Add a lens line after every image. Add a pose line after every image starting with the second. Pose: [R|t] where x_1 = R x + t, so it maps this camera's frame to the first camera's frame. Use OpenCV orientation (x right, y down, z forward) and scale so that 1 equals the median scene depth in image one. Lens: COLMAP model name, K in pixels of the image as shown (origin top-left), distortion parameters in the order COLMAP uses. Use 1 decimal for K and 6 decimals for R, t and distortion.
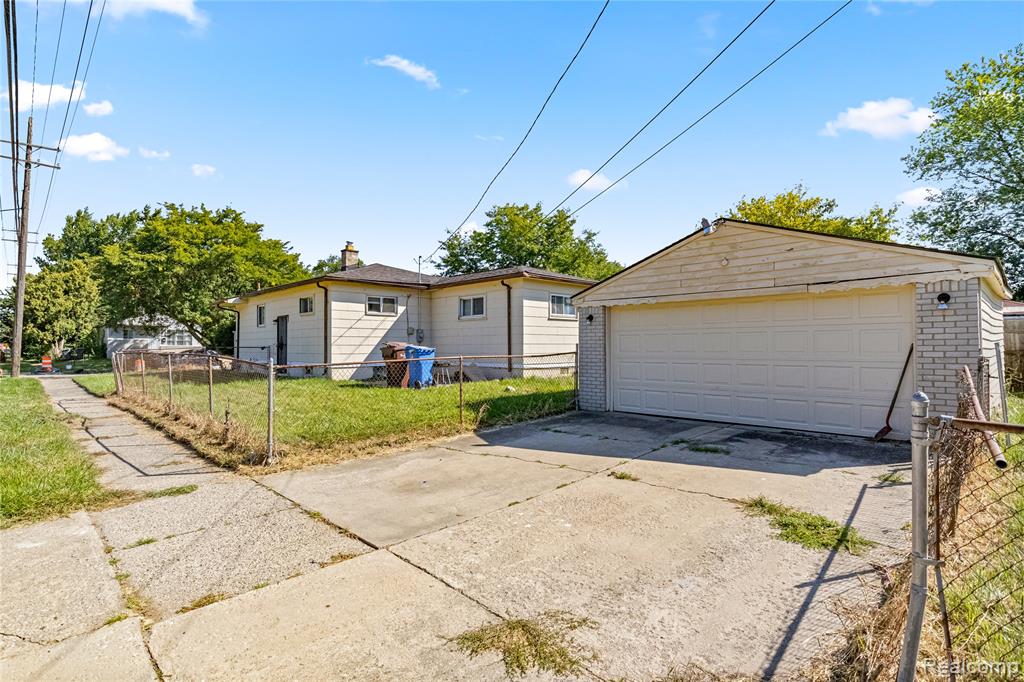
lens RADIAL K [[510.3, 0, 512.0], [0, 510.3, 341.0], [0, 0, 1]] dist [0.015291, 0.000362]
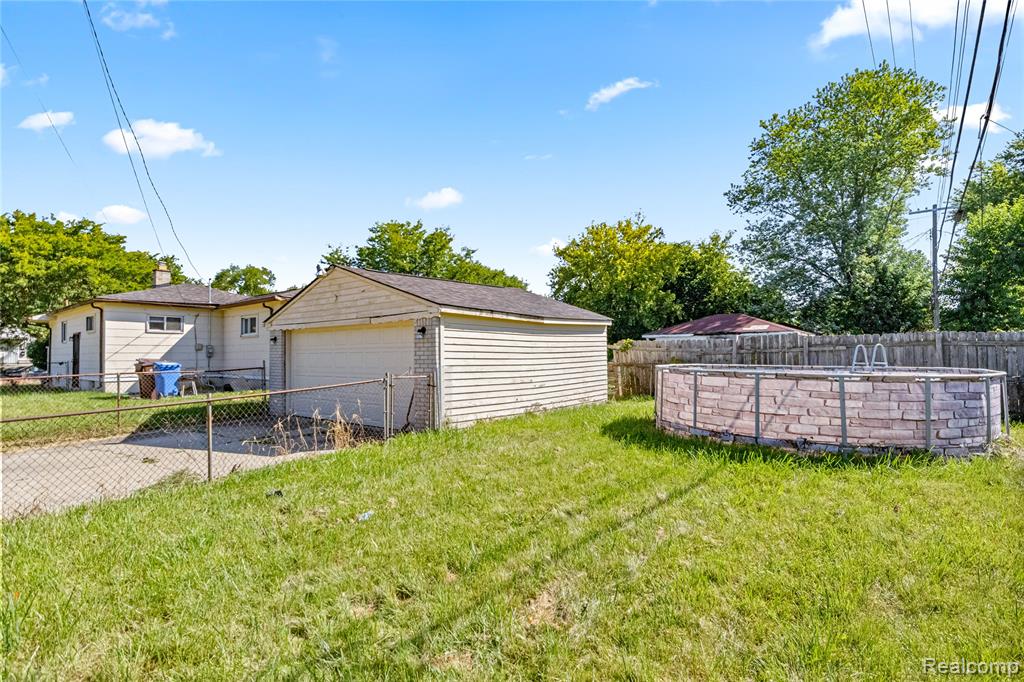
lens RADIAL K [[510.3, 0, 512.0], [0, 510.3, 341.0], [0, 0, 1]] dist [0.015291, 0.000362]
pose [[0.993228, -0.002609, 0.116152, 0.310898], [0.004819, 0.999813, -0.018752, -0.007915], [-0.116082, 0.019185, 0.993054, -0.153468]]
